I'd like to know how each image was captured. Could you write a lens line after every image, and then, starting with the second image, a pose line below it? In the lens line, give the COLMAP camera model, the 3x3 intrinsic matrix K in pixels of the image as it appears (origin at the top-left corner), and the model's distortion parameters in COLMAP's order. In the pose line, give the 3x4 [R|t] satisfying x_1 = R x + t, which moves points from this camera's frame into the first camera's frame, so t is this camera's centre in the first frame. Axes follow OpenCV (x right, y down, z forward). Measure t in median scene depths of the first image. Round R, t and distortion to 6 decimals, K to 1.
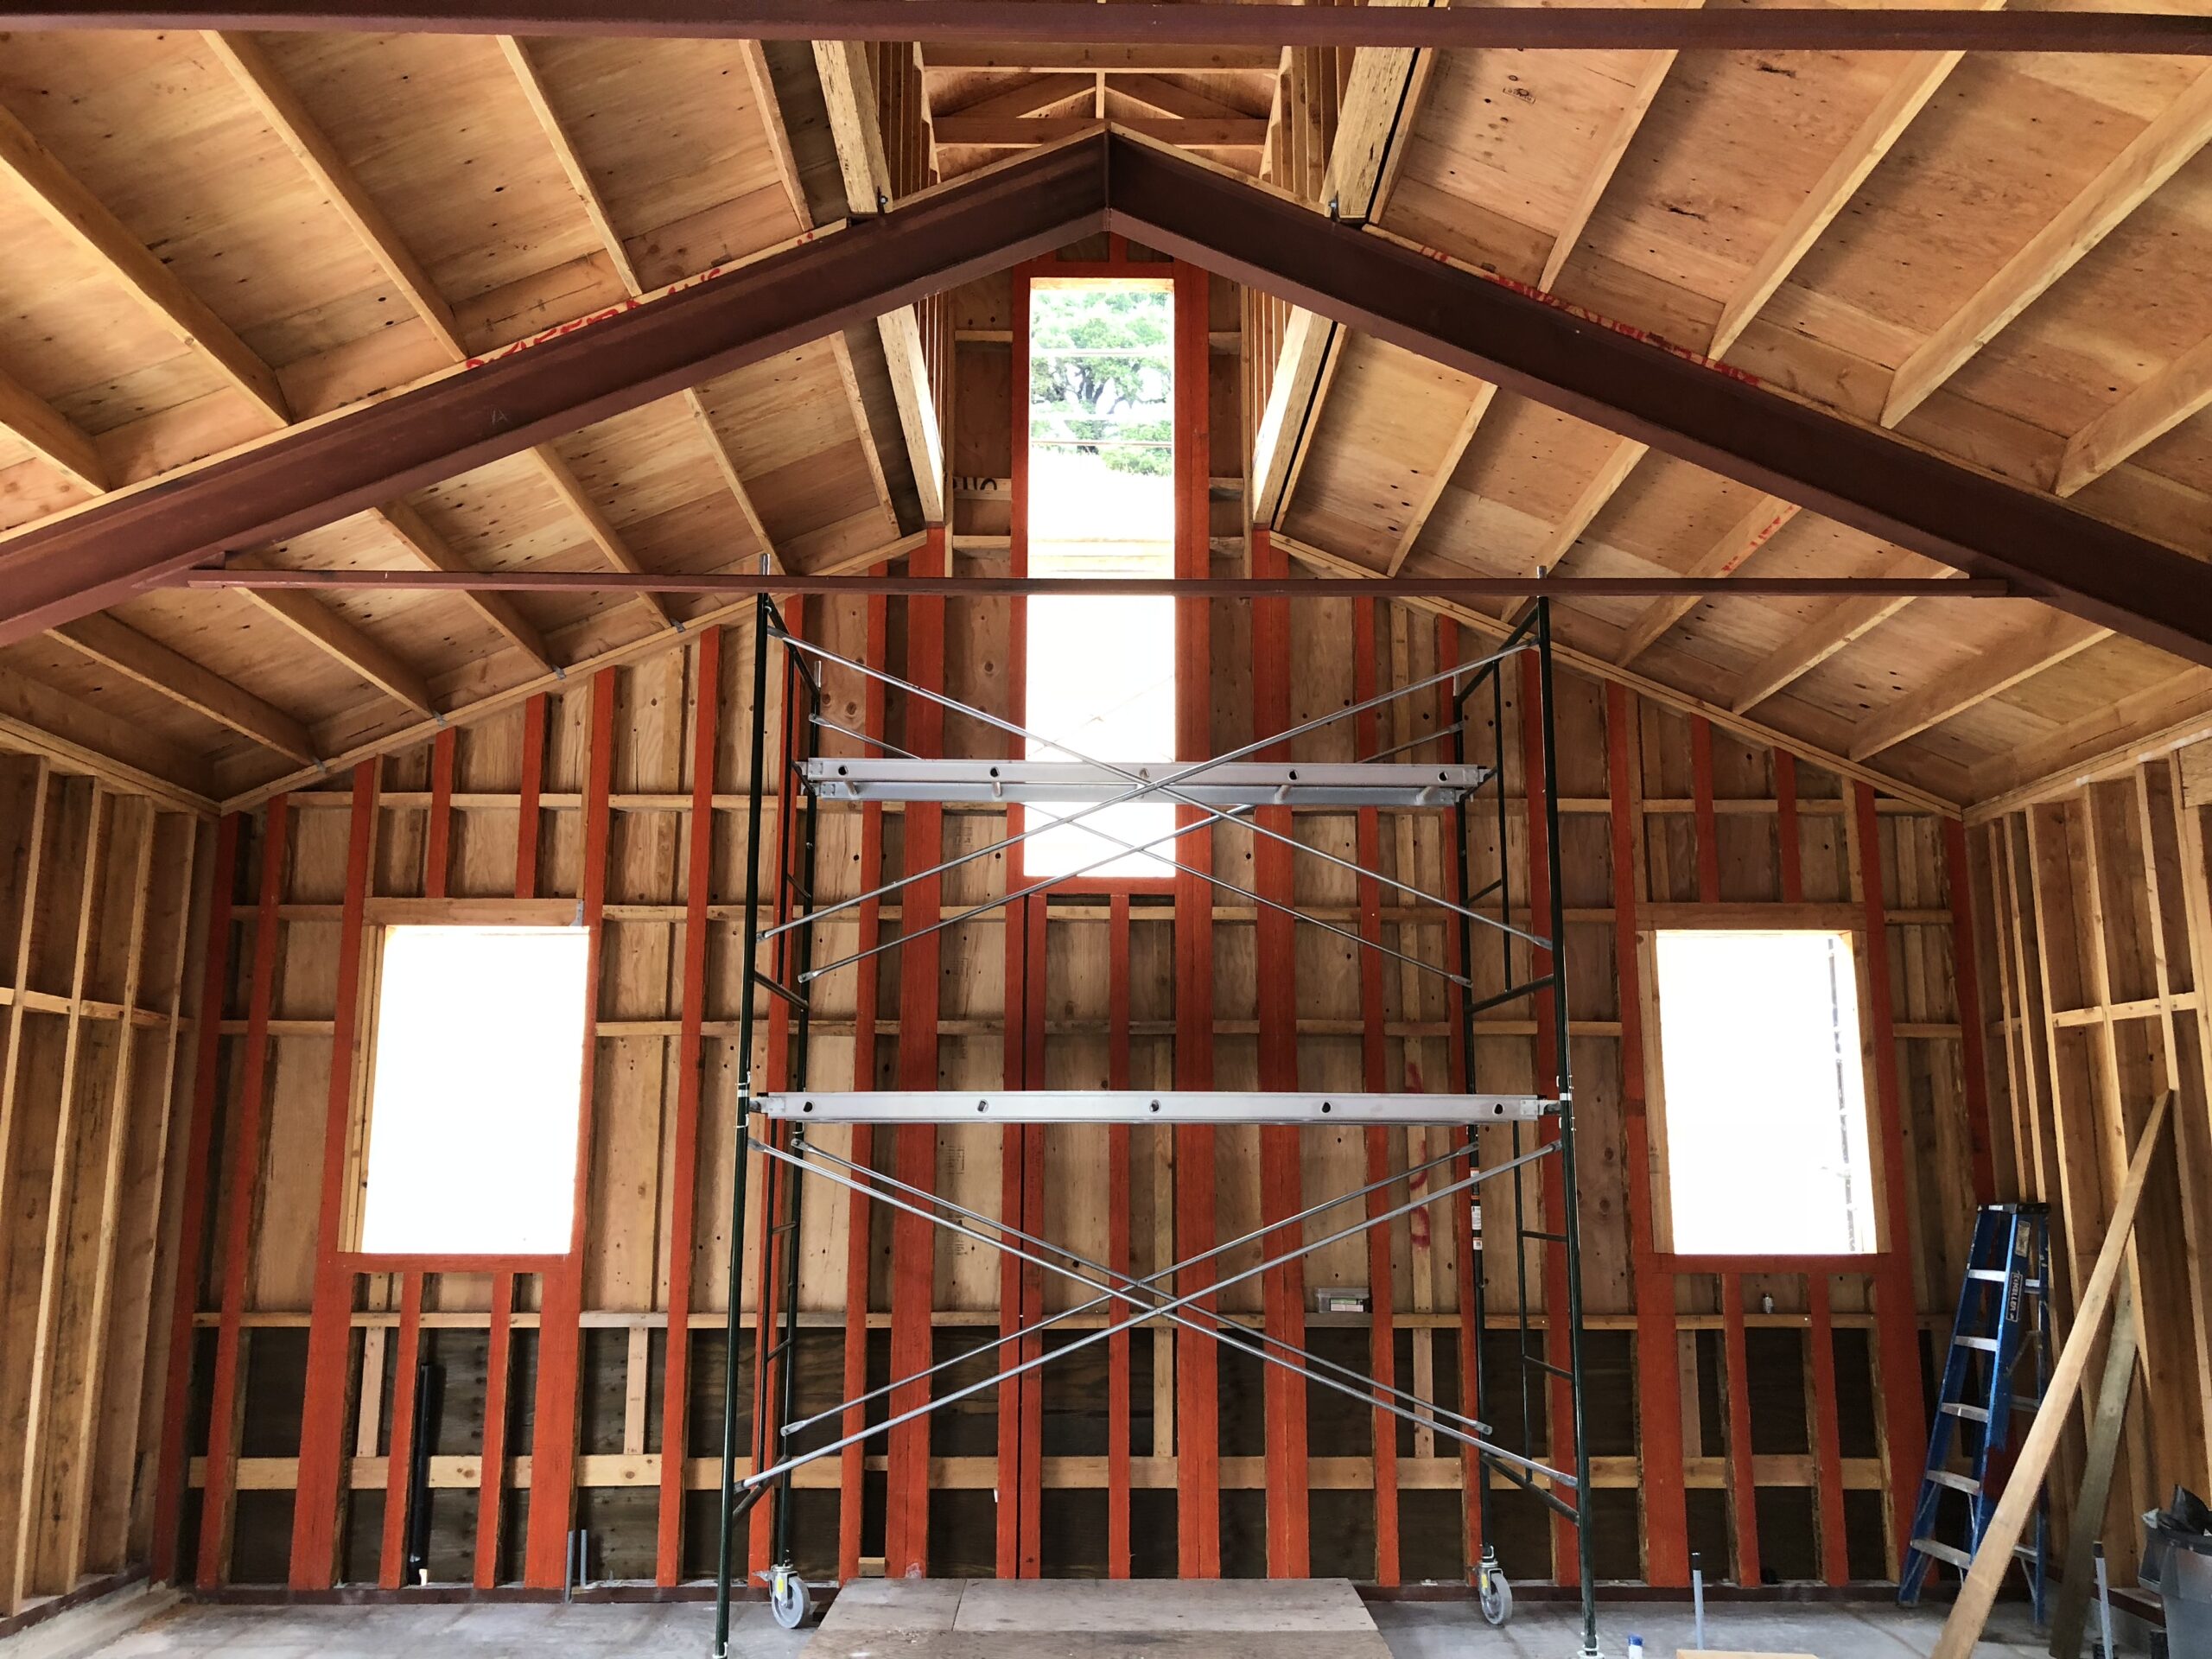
lens RADIAL K [[1812.1, 0, 1107.9], [0, 1812.1, 825.5], [0, 0, 1]] dist [0.014842, -0.003409]
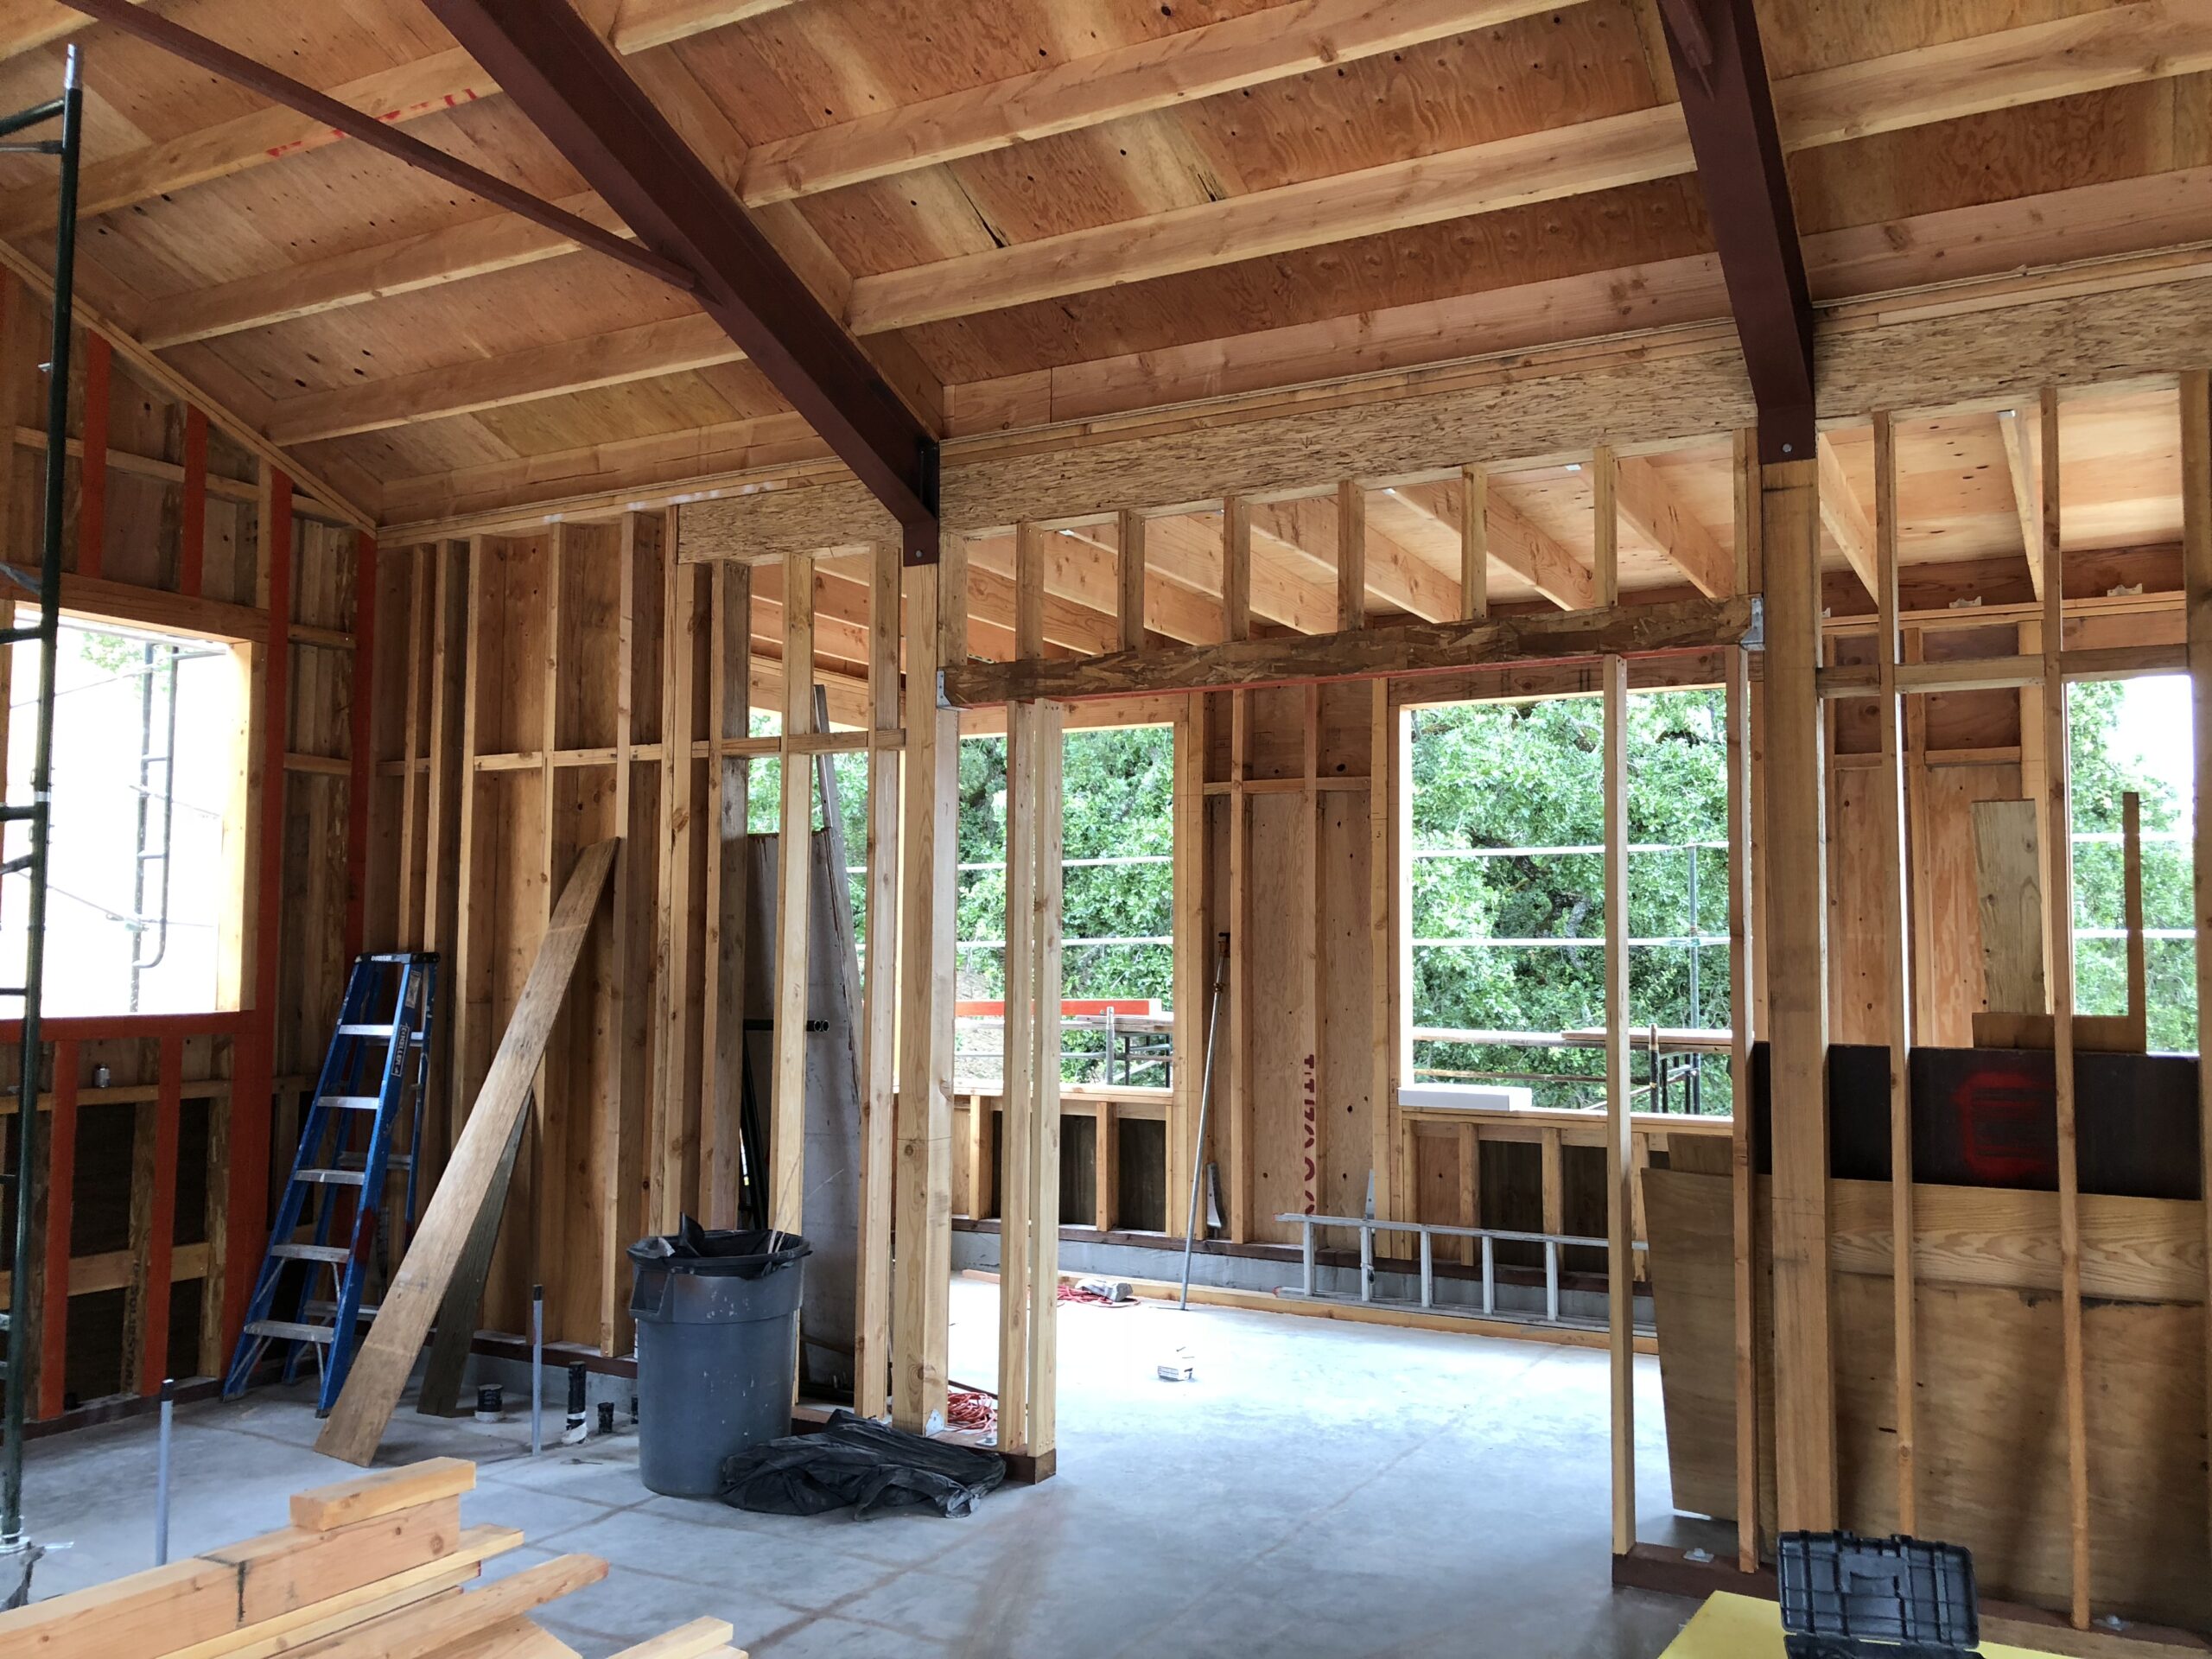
lens RADIAL K [[1812.1, 0, 1108.8], [0, 1812.1, 838.7], [0, 0, 1]] dist [0.014842, -0.003409]
pose [[0.490505, 0.058416, 0.869478, -0.133694], [-0.164625, 0.985997, 0.026627, 0.062914], [-0.855747, -0.156199, 0.493253, 0.230219]]
